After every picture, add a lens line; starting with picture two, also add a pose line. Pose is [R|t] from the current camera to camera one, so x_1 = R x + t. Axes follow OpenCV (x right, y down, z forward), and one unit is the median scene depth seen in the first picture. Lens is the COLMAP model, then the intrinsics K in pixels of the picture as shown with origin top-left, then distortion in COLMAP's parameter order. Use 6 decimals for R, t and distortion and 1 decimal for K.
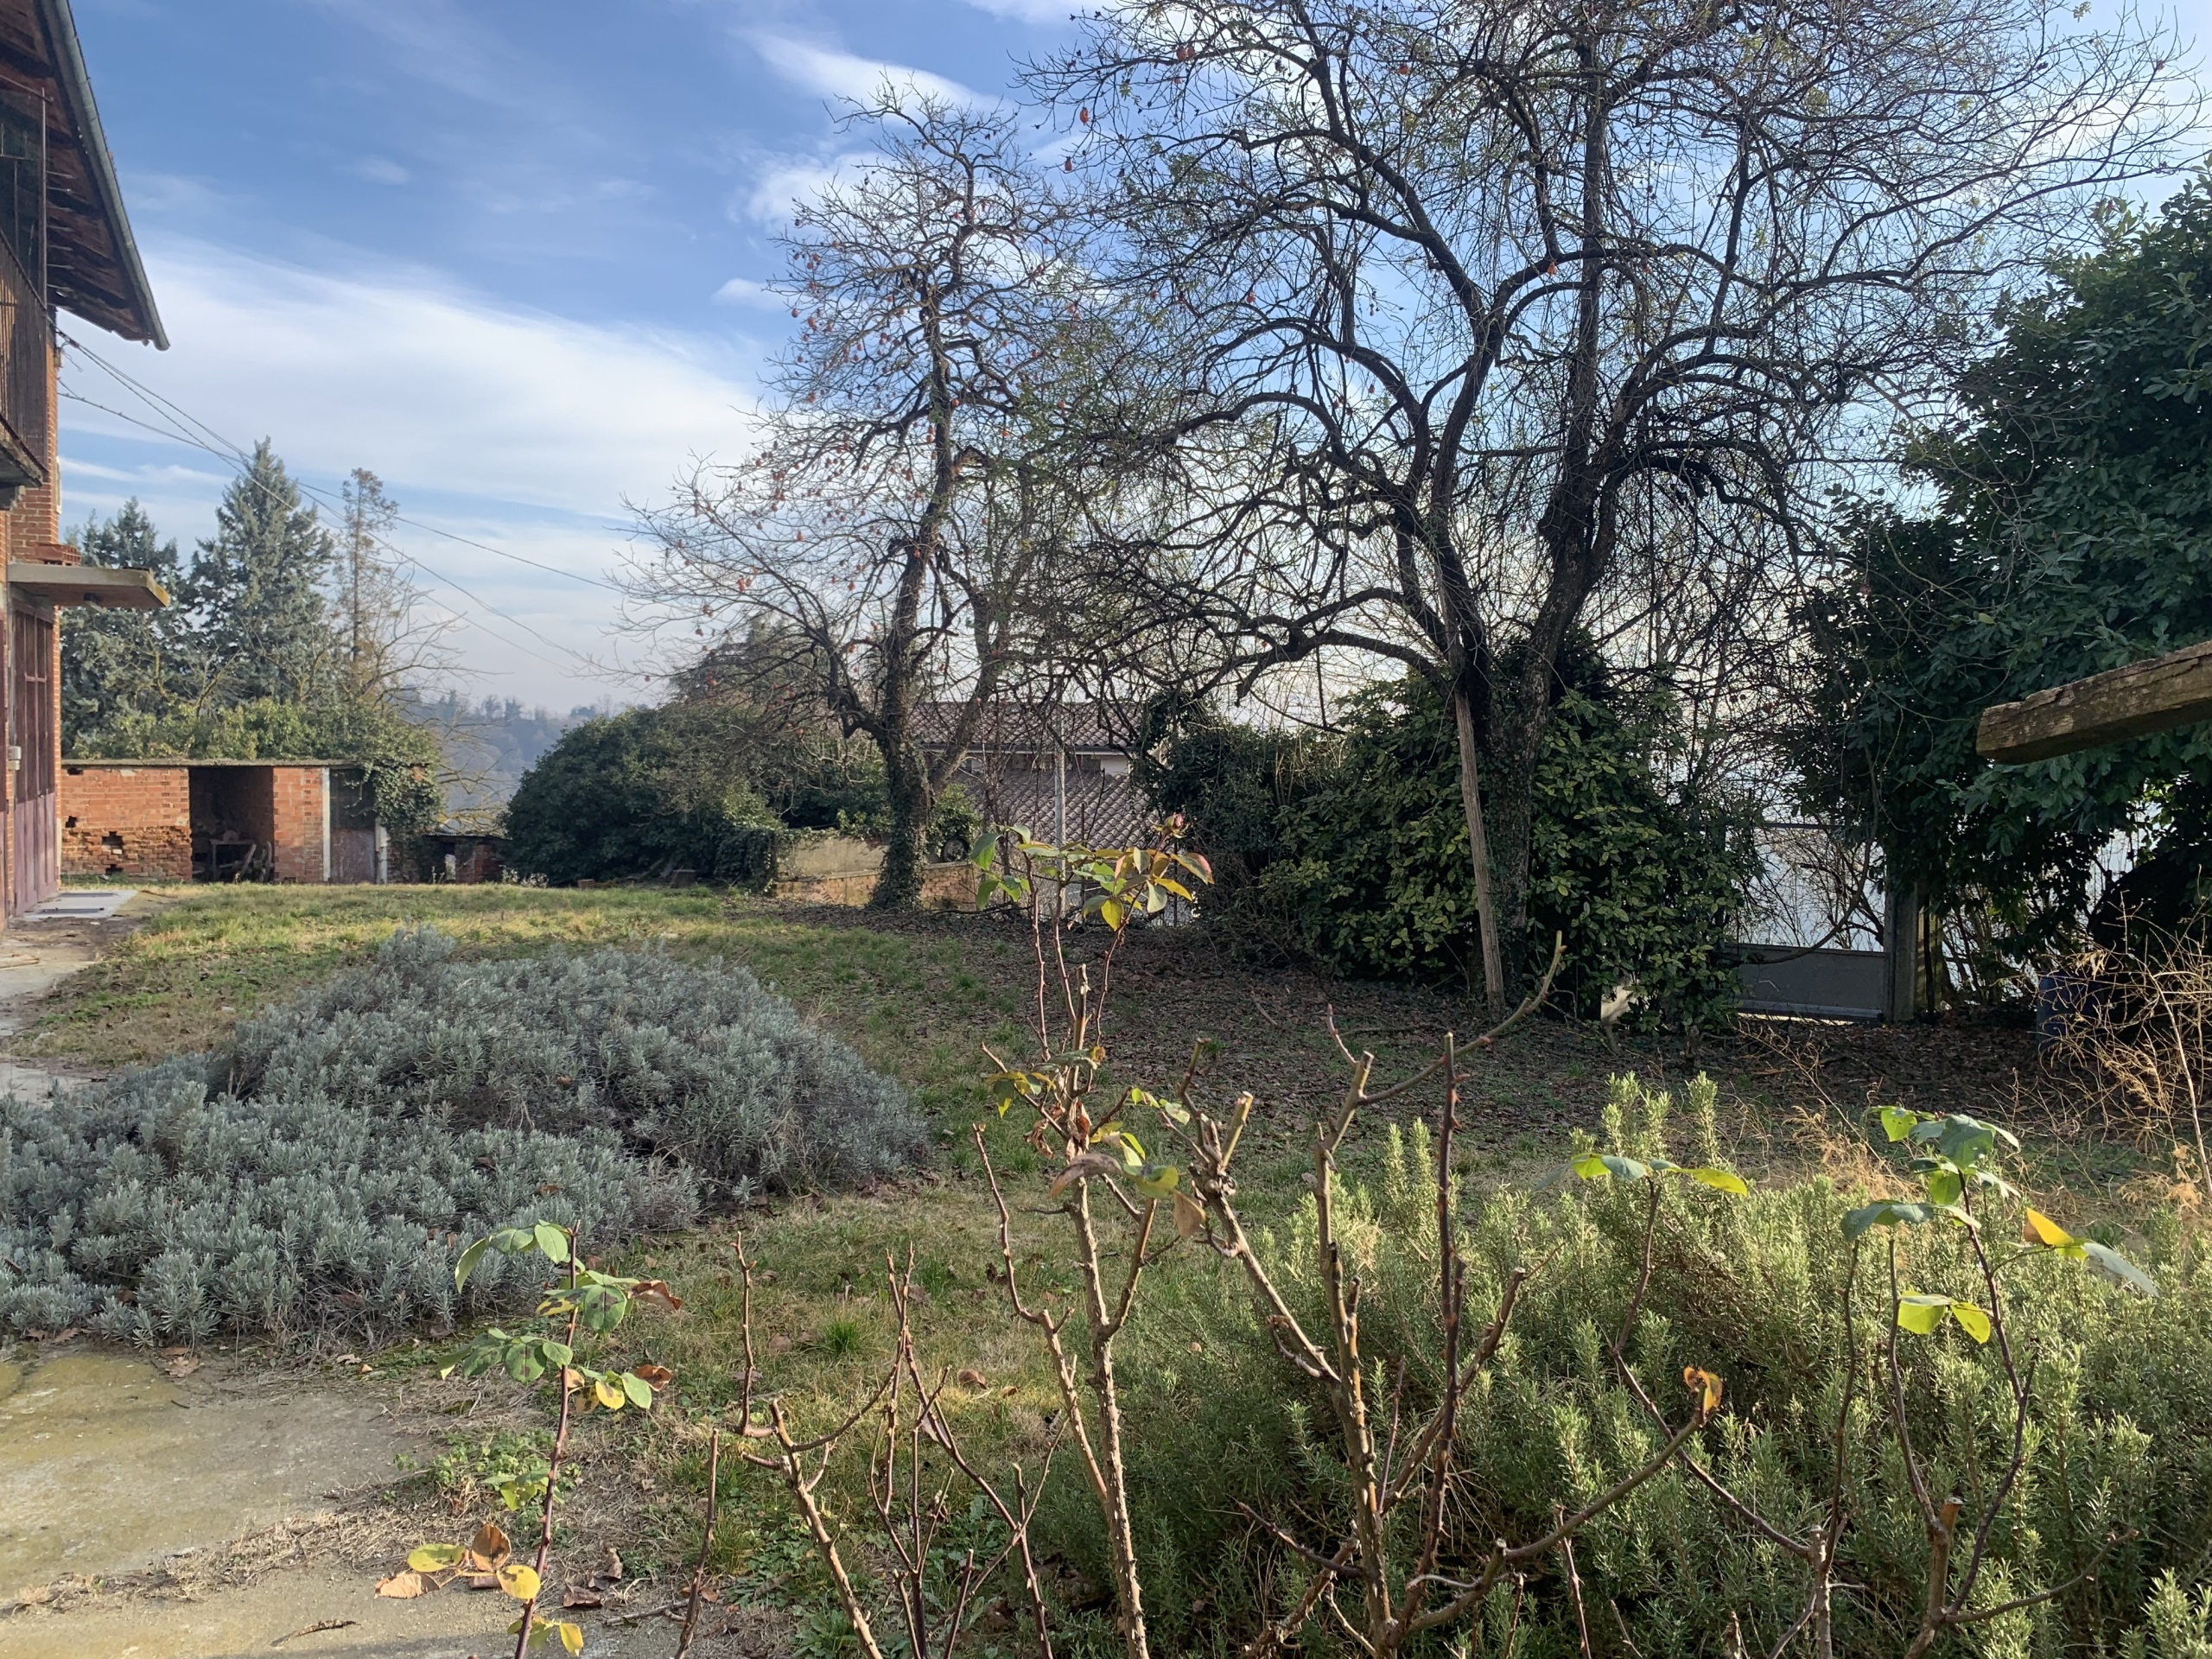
lens RADIAL K [[1644.8, 0, 1106.0], [0, 1644.8, 829.5], [0, 0, 1]] dist [-0.000572, -0.000042]
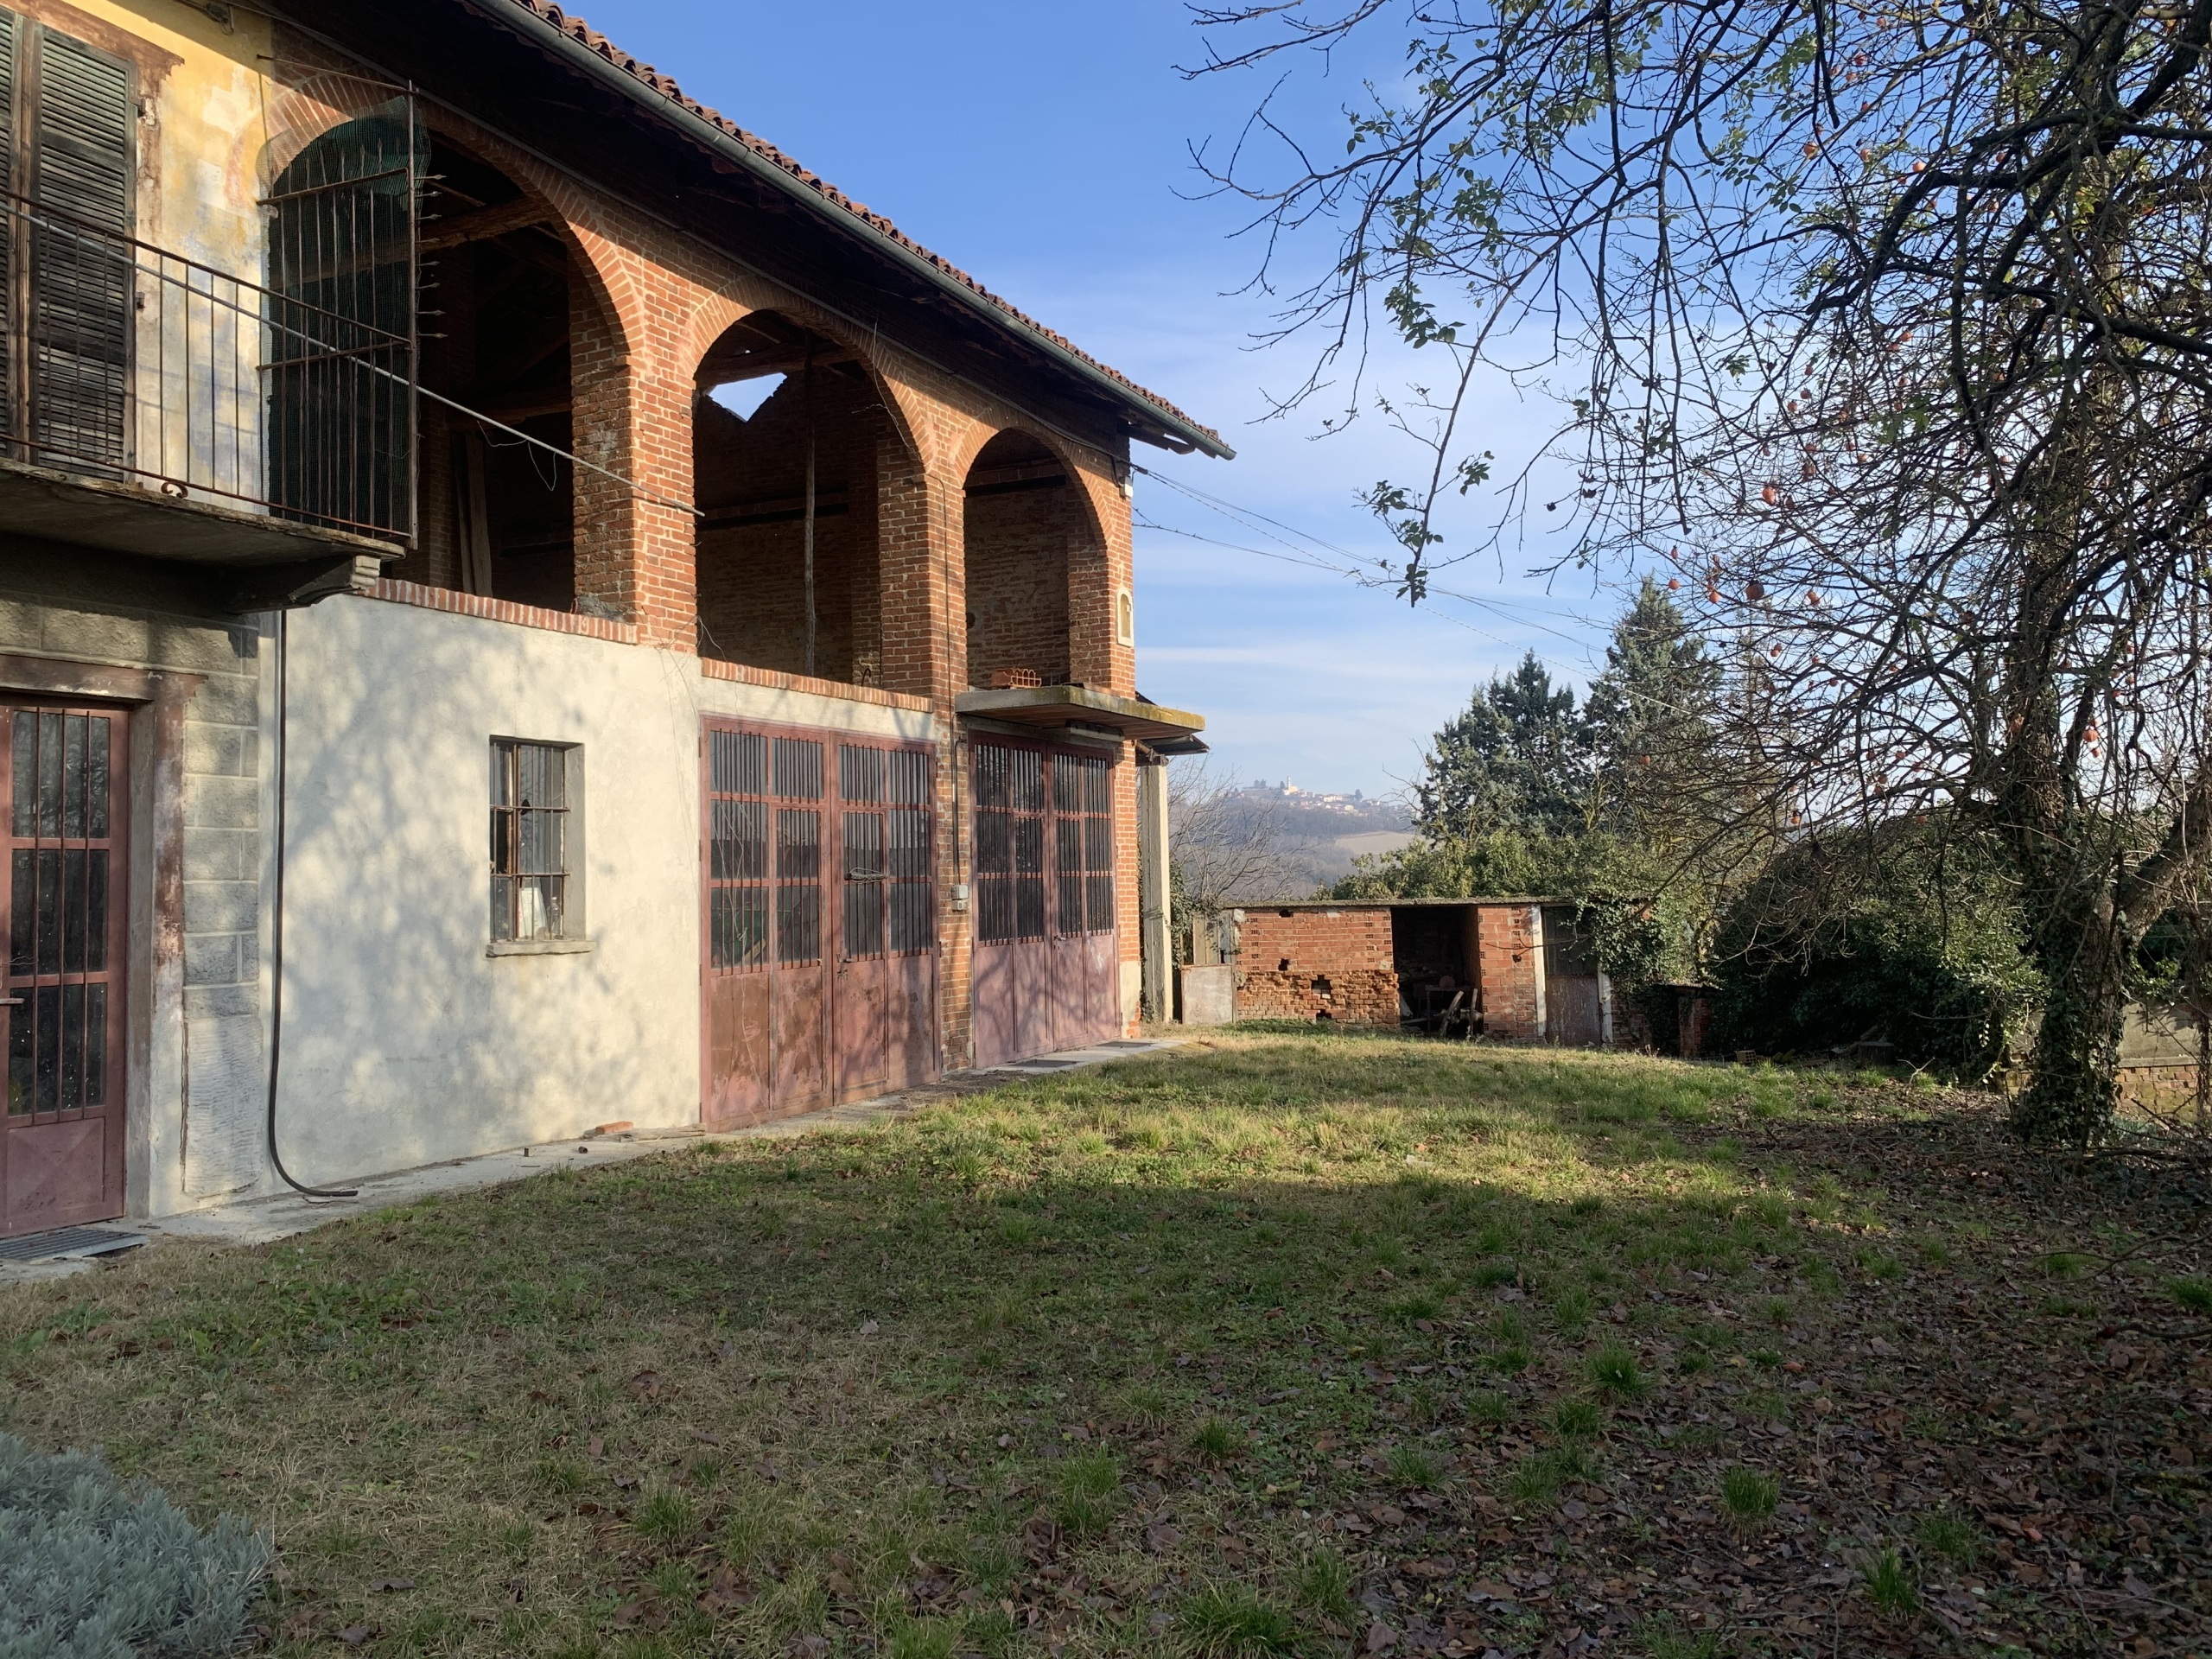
lens RADIAL K [[1644.8, 0, 1106.0], [0, 1644.8, 829.5], [0, 0, 1]] dist [-0.000572, -0.000042]
pose [[0.603211, -0.057792, -0.795485, 0.085641], [-0.013983, 0.996452, -0.082996, -0.002050], [0.797459, 0.061188, 0.600263, 0.287449]]
